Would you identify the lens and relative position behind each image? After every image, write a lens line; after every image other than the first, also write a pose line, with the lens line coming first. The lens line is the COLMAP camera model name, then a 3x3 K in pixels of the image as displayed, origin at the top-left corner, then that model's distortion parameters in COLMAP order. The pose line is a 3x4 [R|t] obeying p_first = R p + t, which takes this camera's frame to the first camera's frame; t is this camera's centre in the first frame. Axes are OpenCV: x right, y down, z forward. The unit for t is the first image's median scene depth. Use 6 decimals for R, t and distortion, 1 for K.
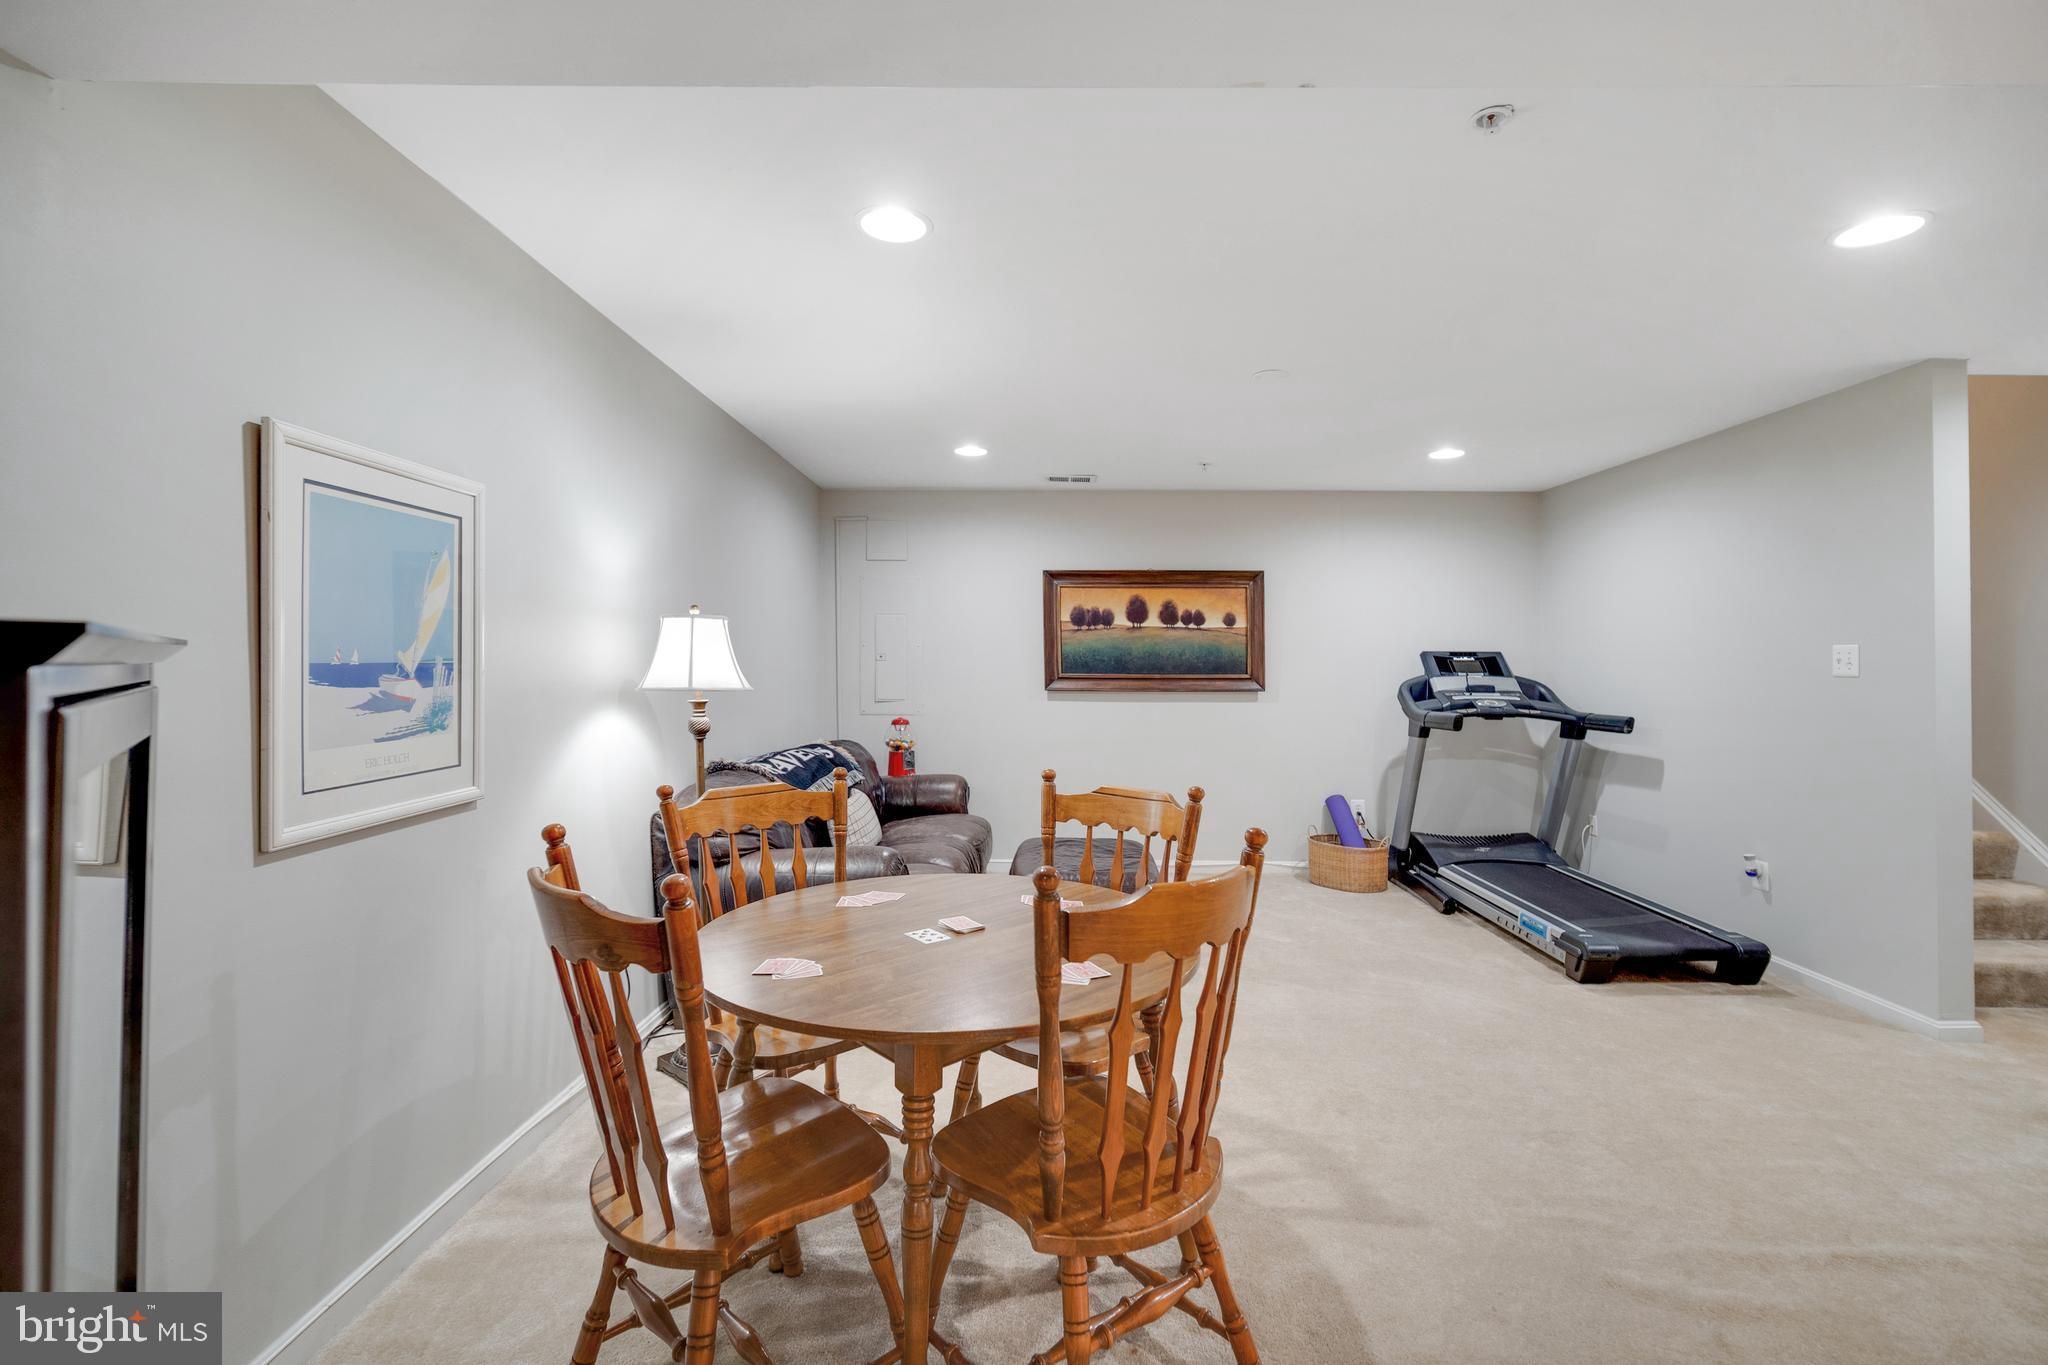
lens RADIAL K [[907.2, 0, 1030.5], [0, 907.2, 675.5], [0, 0, 1]] dist [-0.000783, 0.000102]
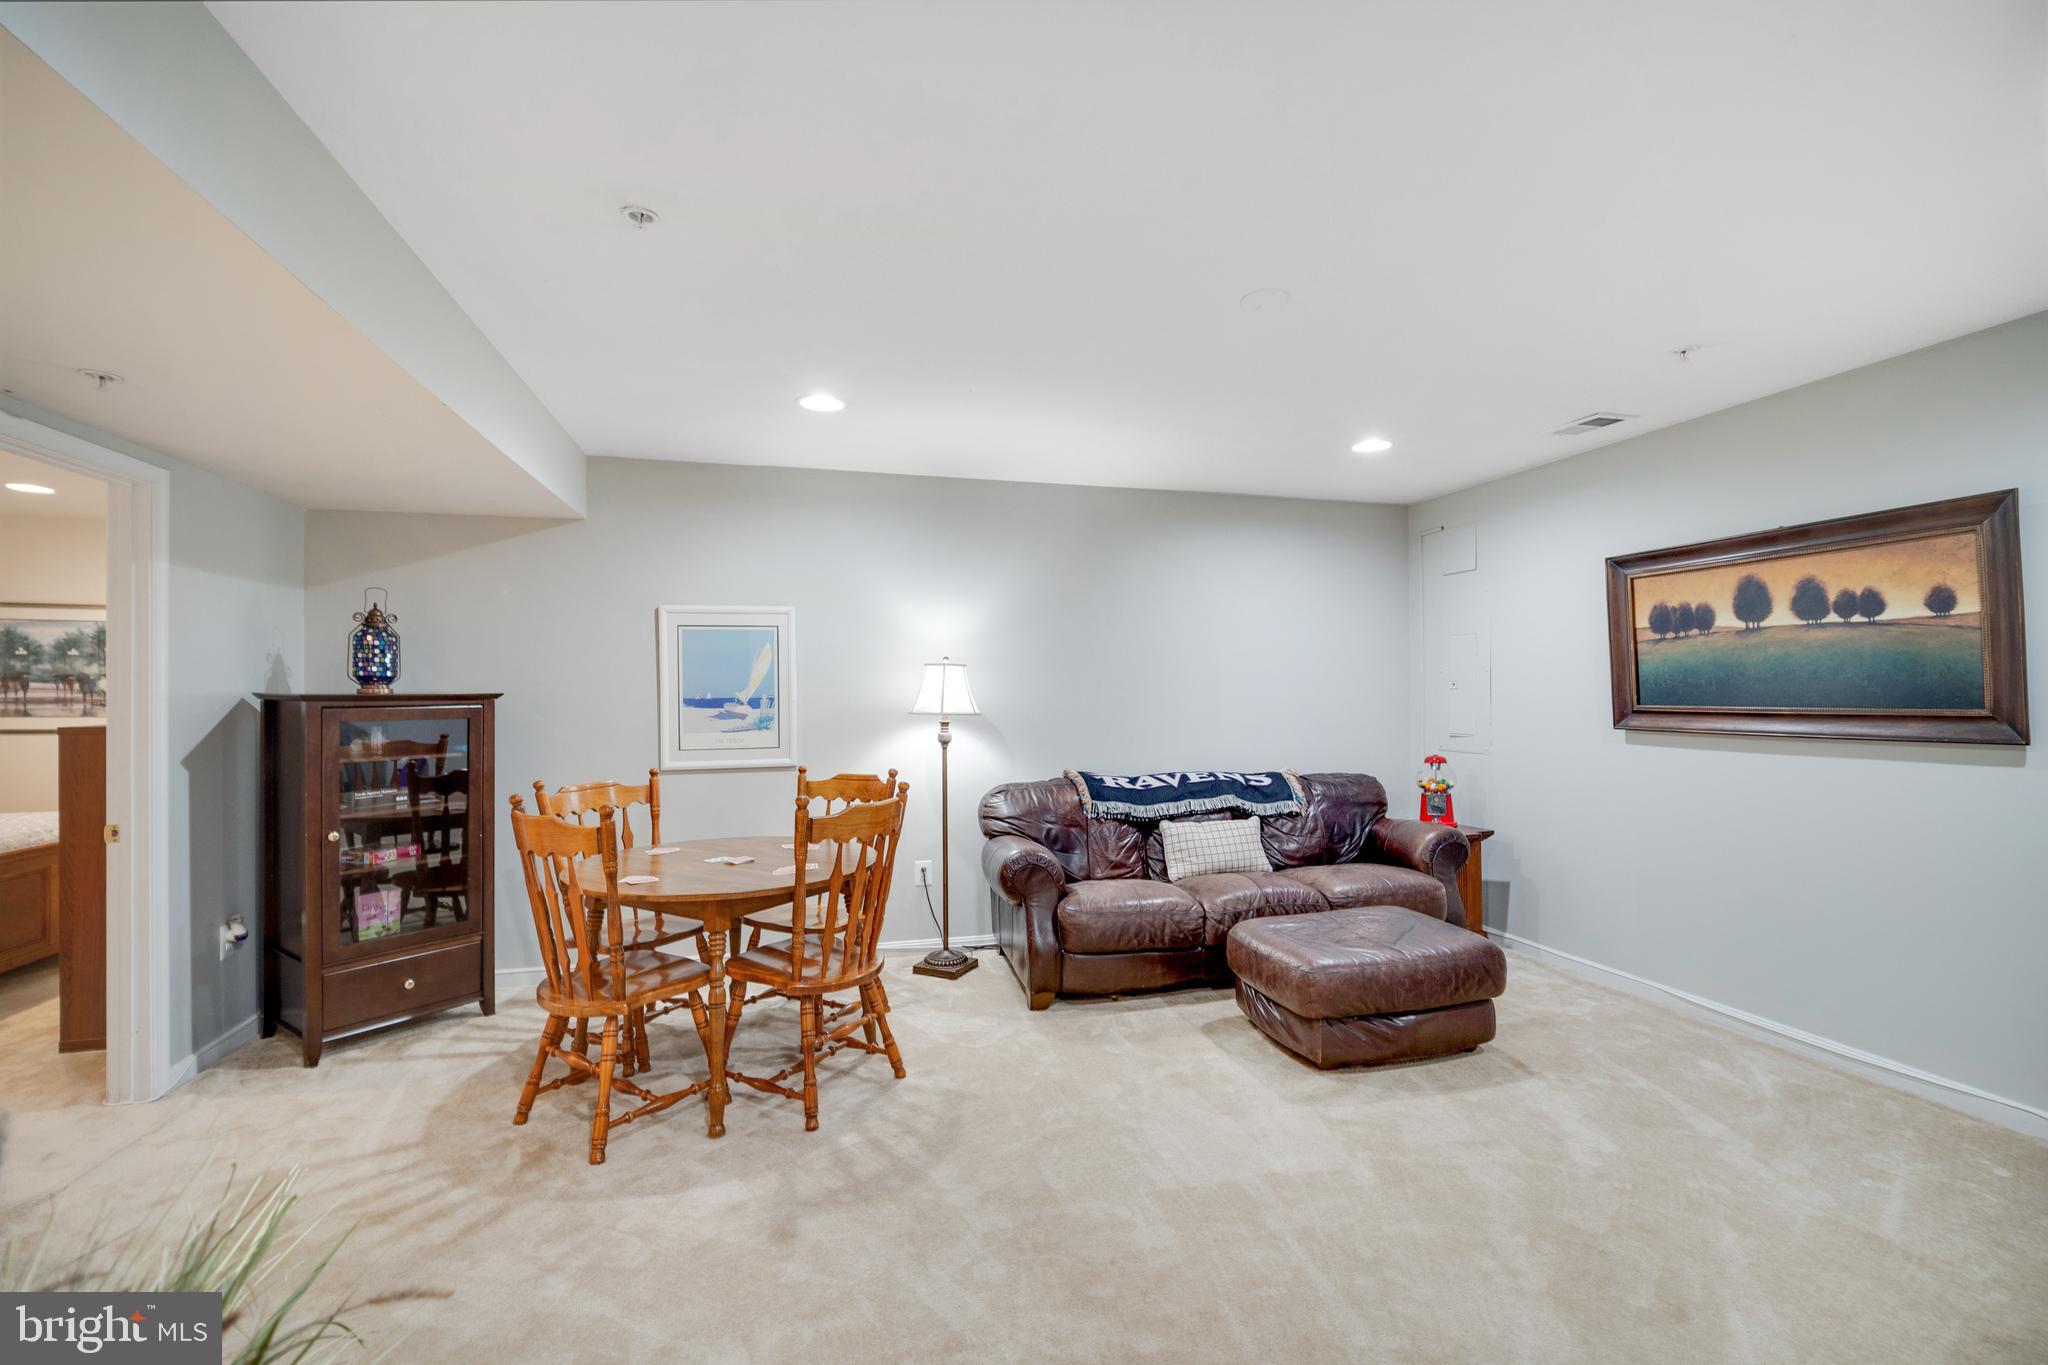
lens RADIAL K [[907.2, 0, 1030.5], [0, 907.2, 675.5], [0, 0, 1]] dist [-0.000783, 0.000102]
pose [[0.258396, -0.025323, -0.965707, 0.570600], [-0.004454, 0.999615, -0.027404, -0.003707], [0.966029, 0.011382, 0.258183, 0.387583]]
